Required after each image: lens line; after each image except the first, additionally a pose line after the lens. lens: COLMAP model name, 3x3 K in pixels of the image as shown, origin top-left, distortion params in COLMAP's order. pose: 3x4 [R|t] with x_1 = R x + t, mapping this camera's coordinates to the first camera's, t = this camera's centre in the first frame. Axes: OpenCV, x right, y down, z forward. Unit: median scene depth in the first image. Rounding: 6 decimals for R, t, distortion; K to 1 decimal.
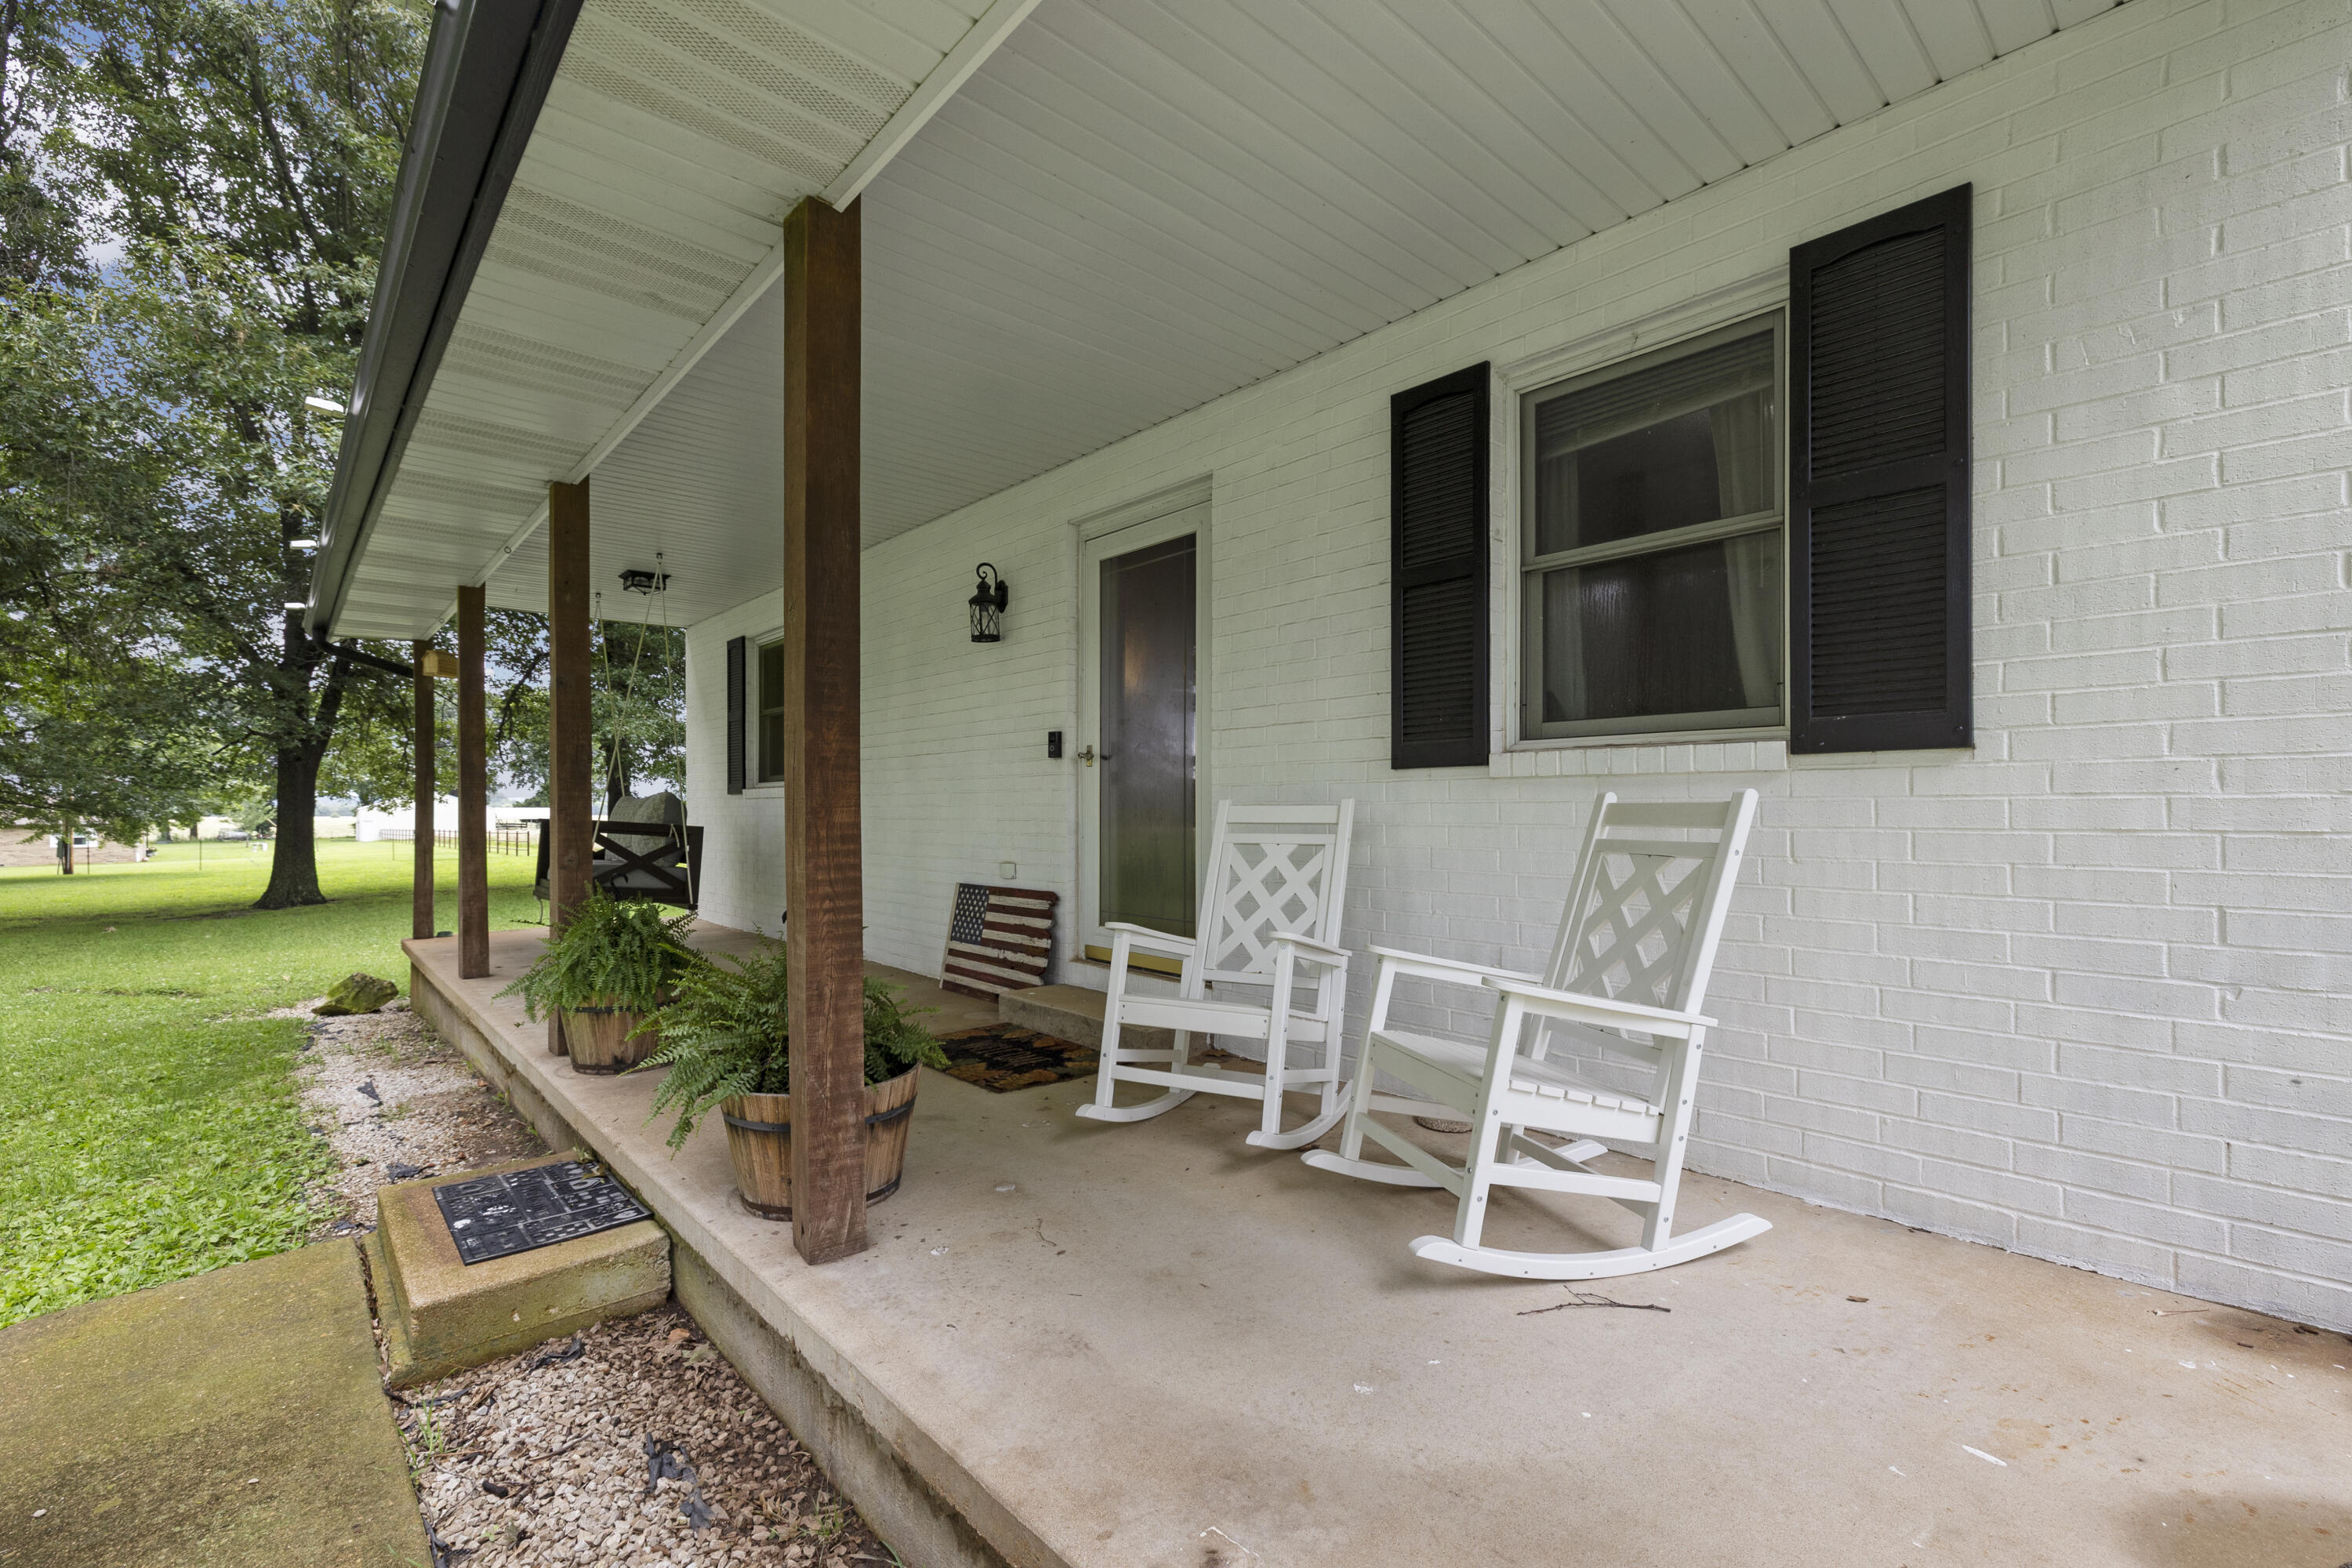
lens RADIAL K [[1009.6, 0, 1173.6], [0, 1009.6, 792.3], [0, 0, 1]] dist [0.000299, 0.000013]
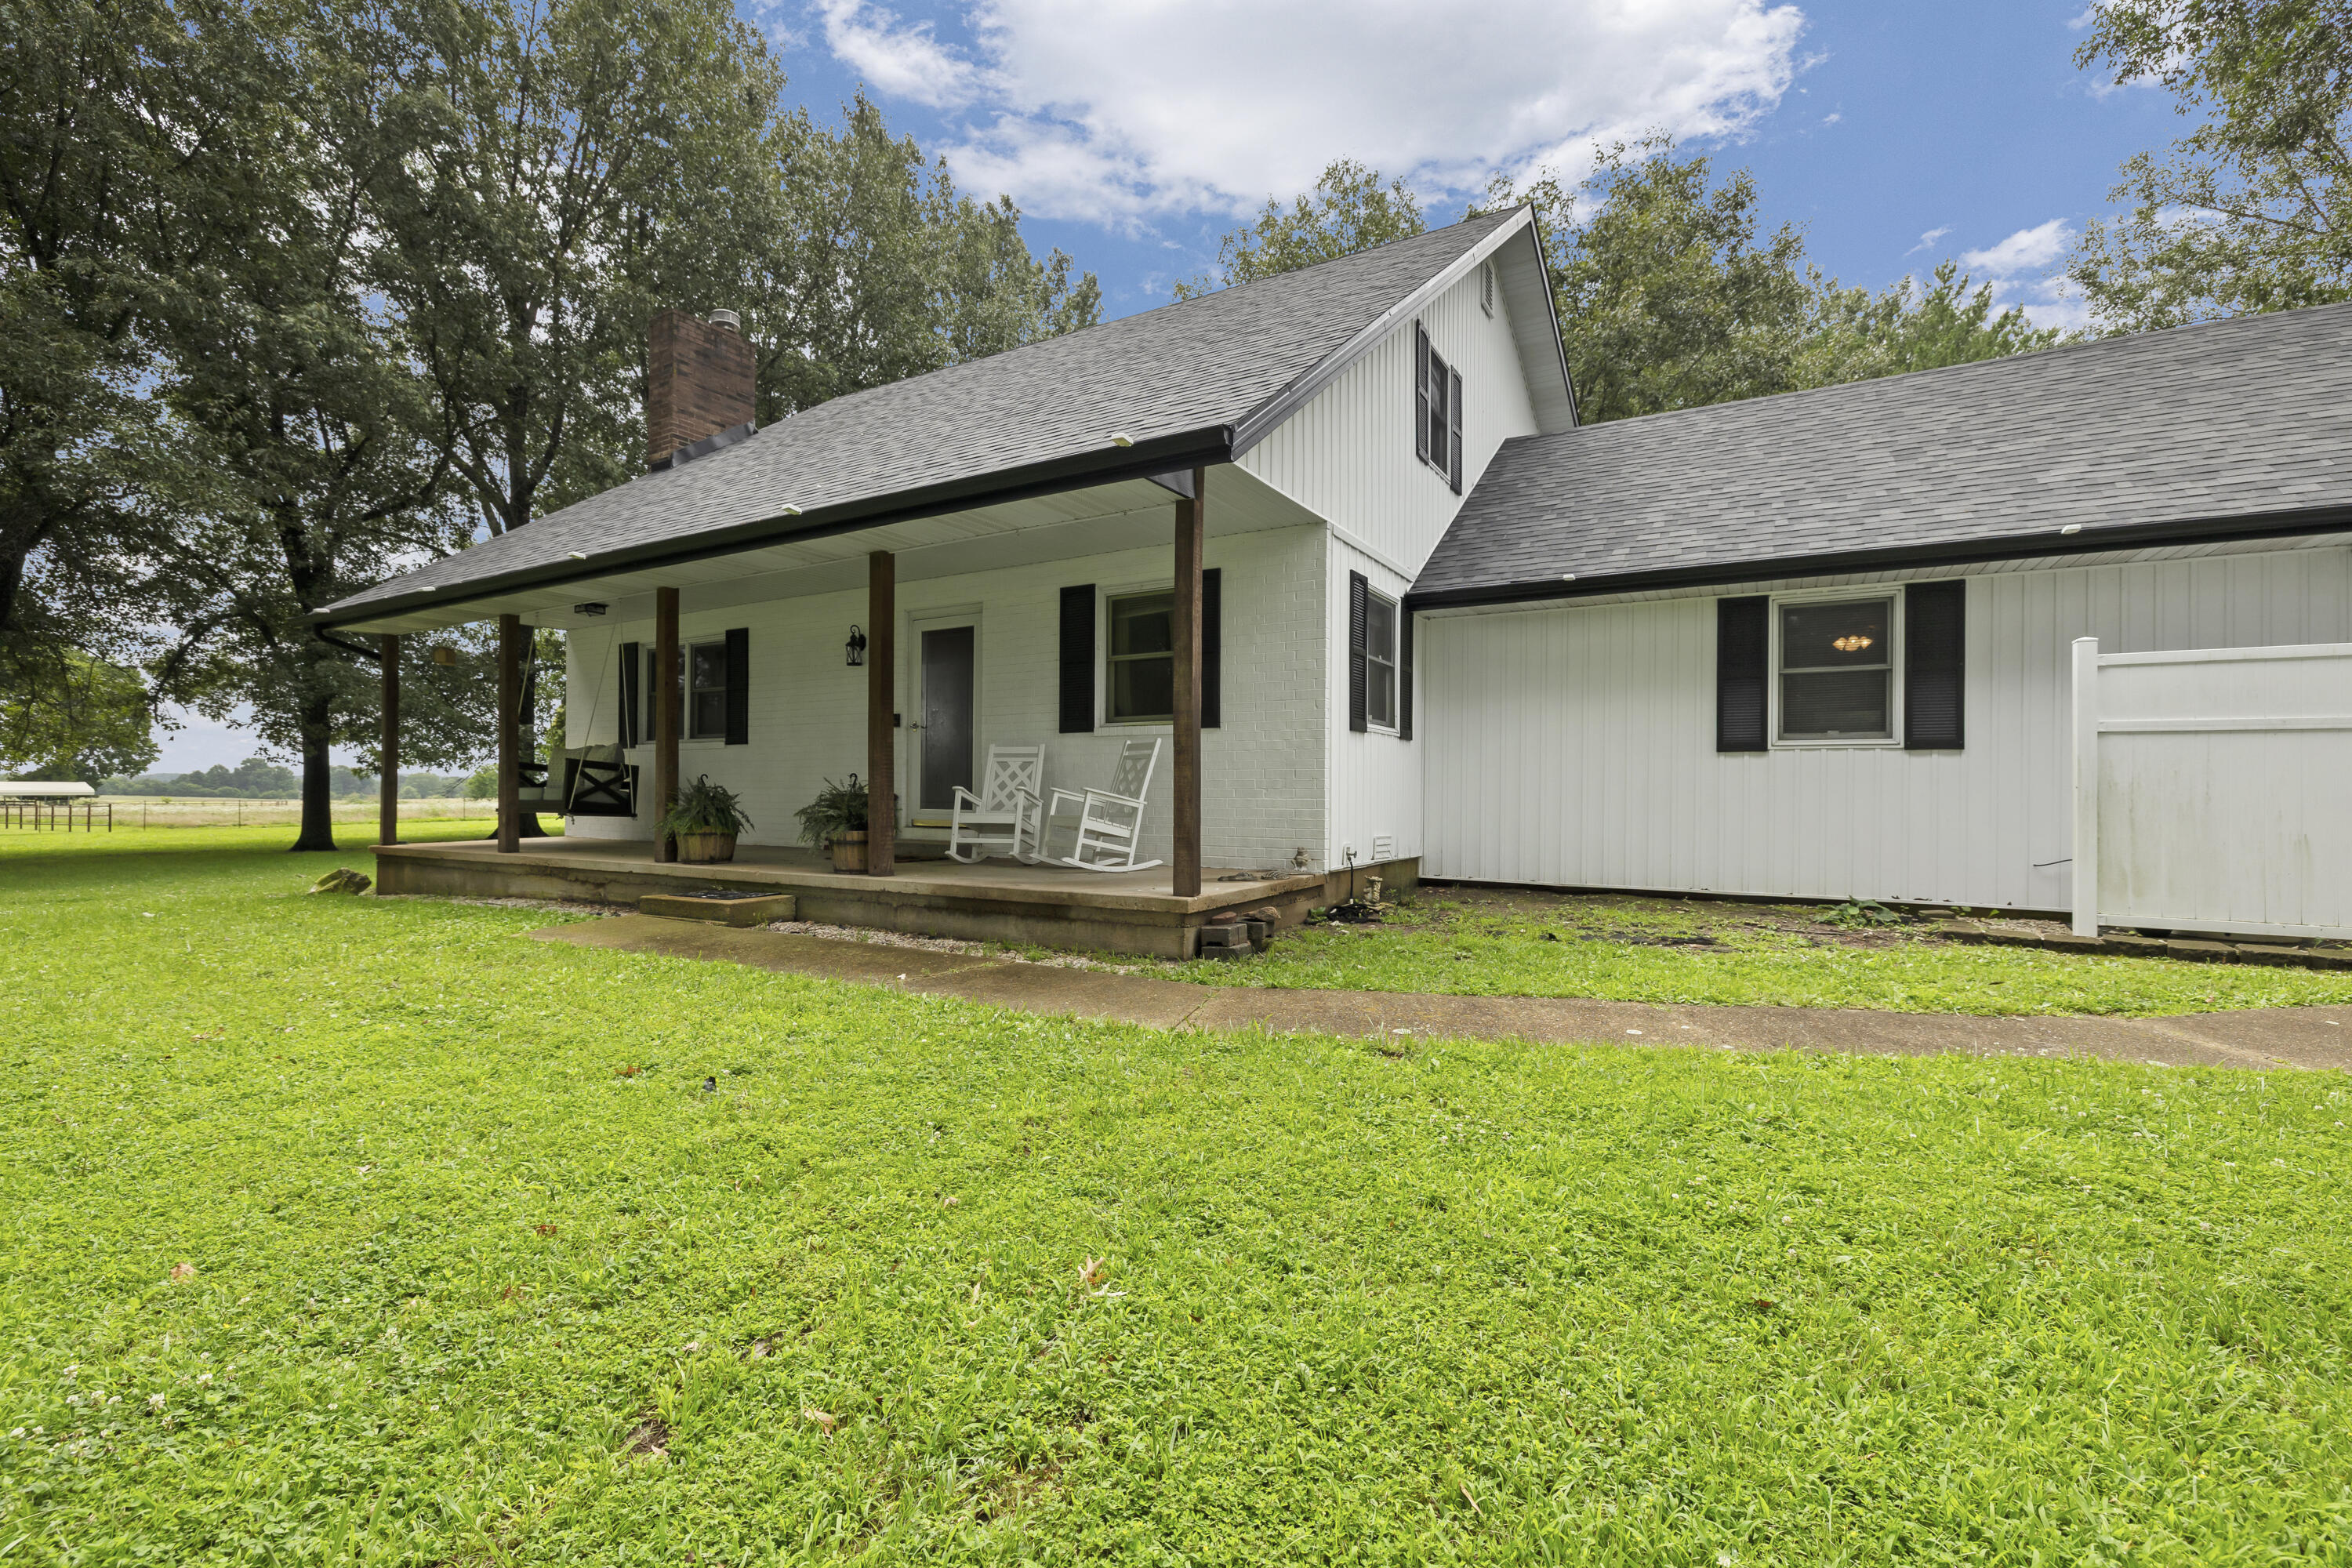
lens RADIAL K [[1009.6, 0, 1173.6], [0, 1009.6, 792.3], [0, 0, 1]] dist [0.000299, 0.000013]
pose [[0.951811, 0.008264, 0.306572, -0.320135], [-0.011847, 0.999882, 0.009828, 0.107772], [-0.306455, -0.012987, 0.951797, -1.672337]]
